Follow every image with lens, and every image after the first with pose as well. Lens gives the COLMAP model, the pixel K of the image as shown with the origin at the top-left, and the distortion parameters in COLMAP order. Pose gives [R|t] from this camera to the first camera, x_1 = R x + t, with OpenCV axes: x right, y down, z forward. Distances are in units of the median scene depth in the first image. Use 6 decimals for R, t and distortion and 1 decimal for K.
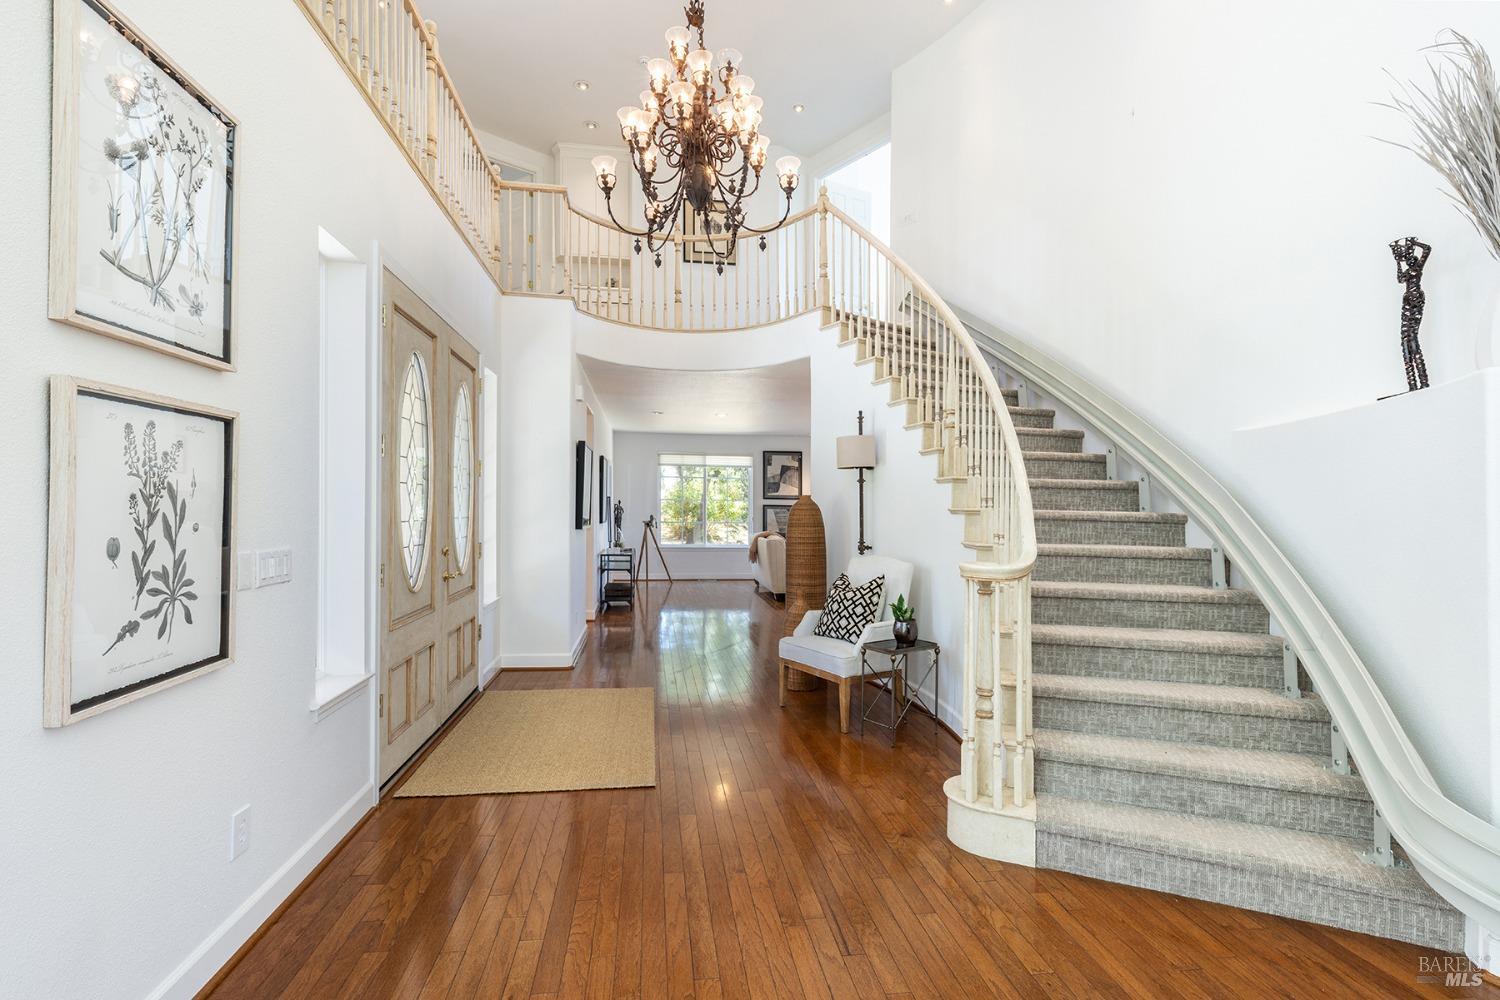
lens RADIAL K [[684.2, 0, 743.1], [0, 684.2, 510.8], [0, 0, 1]] dist [0.002030, 0.000556]
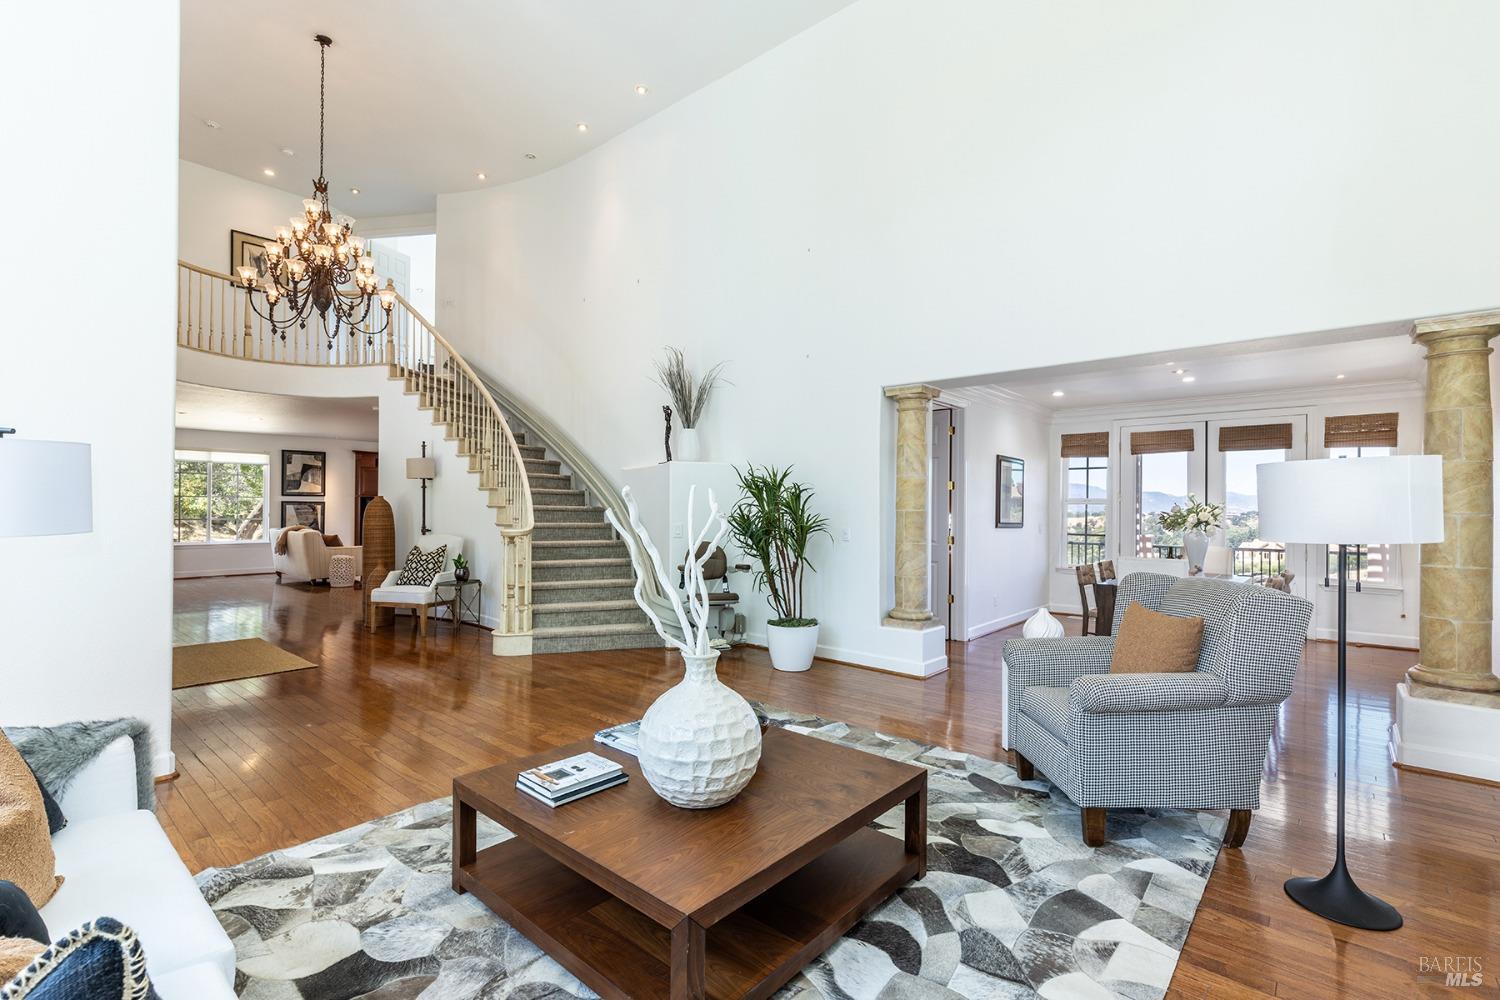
lens RADIAL K [[675.6, 0, 758.1], [0, 675.6, 488.4], [0, 0, 1]] dist [0.014132, -0.000135]
pose [[0.751008, 0.013773, 0.660149, -0.335607], [0.003679, 0.999680, -0.025042, 0.000730], [-0.660283, 0.021235, 0.750717, -0.796377]]
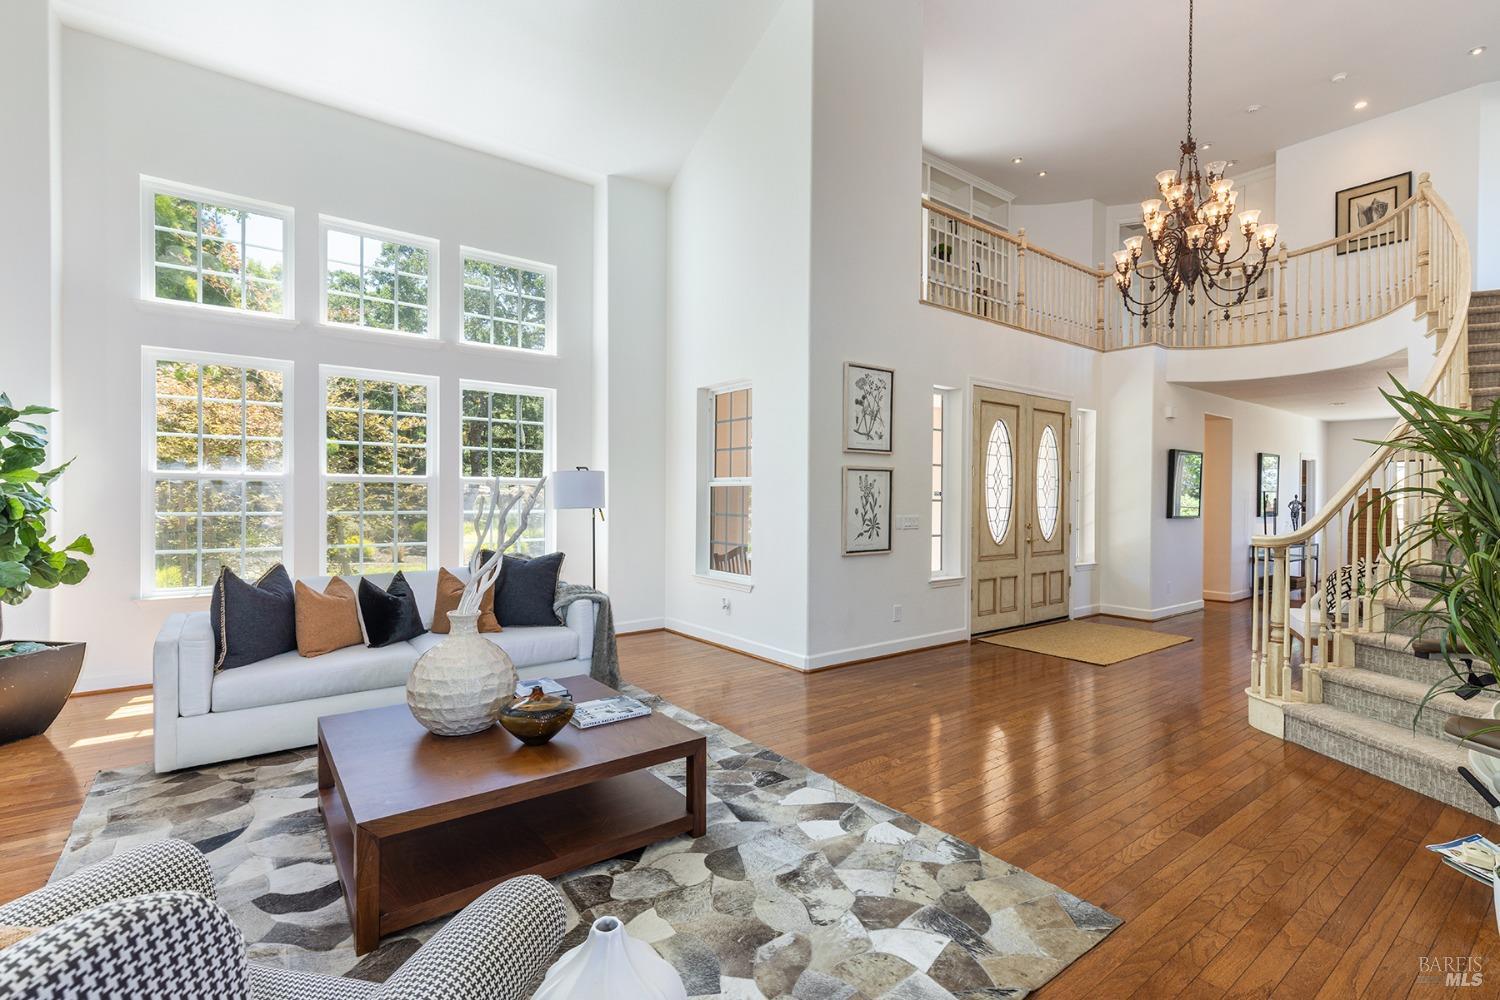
lens RADIAL K [[680.3, 0, 758.8], [0, 680.3, 500.7], [0, 0, 1]] dist [0.004763, -0.000124]
pose [[0.498810, -0.005369, -0.866695, 0.697385], [-0.003252, 0.999962, -0.008067, 0.010647], [0.866705, 0.006843, 0.498774, -0.446100]]
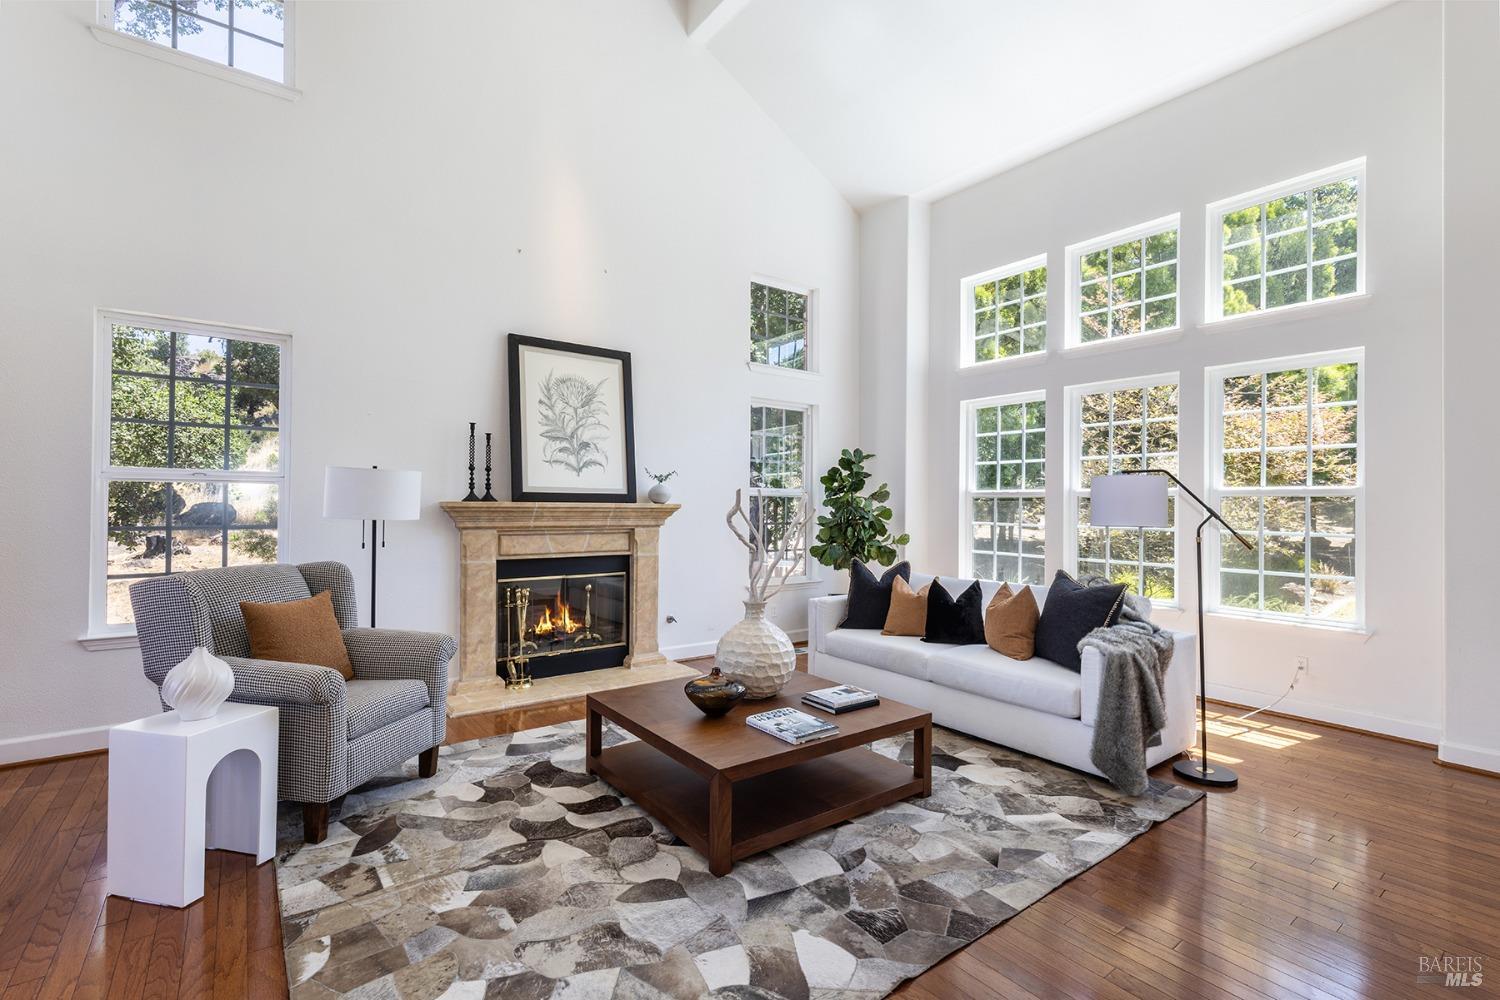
lens RADIAL K [[680.3, 0, 758.8], [0, 680.3, 500.7], [0, 0, 1]] dist [0.004763, -0.000124]
pose [[-0.868684, -0.025711, -0.494699, 0.385238], [-0.023704, 0.999666, -0.010331, 0.003579], [0.494800, 0.002752, -0.869003, 0.340875]]
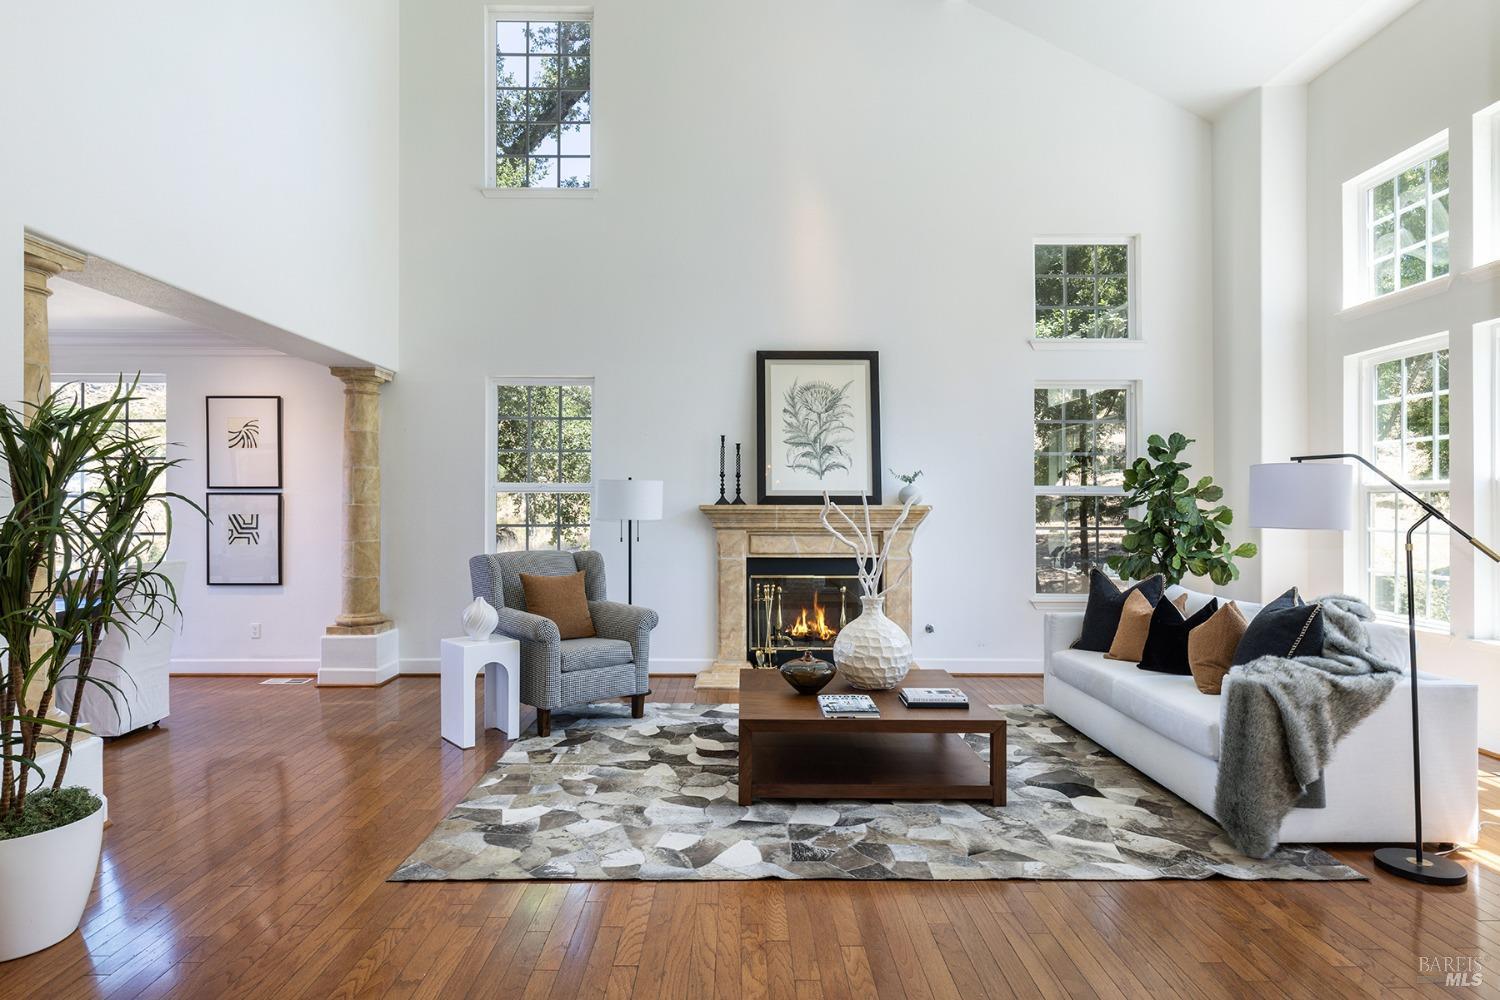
lens RADIAL K [[866.1, 0, 740.4], [0, 866.1, 509.2], [0, 0, 1]] dist [-0.006123, -0.001277]
pose [[-0.991327, -0.016374, 0.130392, 0.010305], [-0.015379, 0.999845, 0.008629, -0.001514], [-0.130513, 0.006548, -0.991425, 0.718424]]
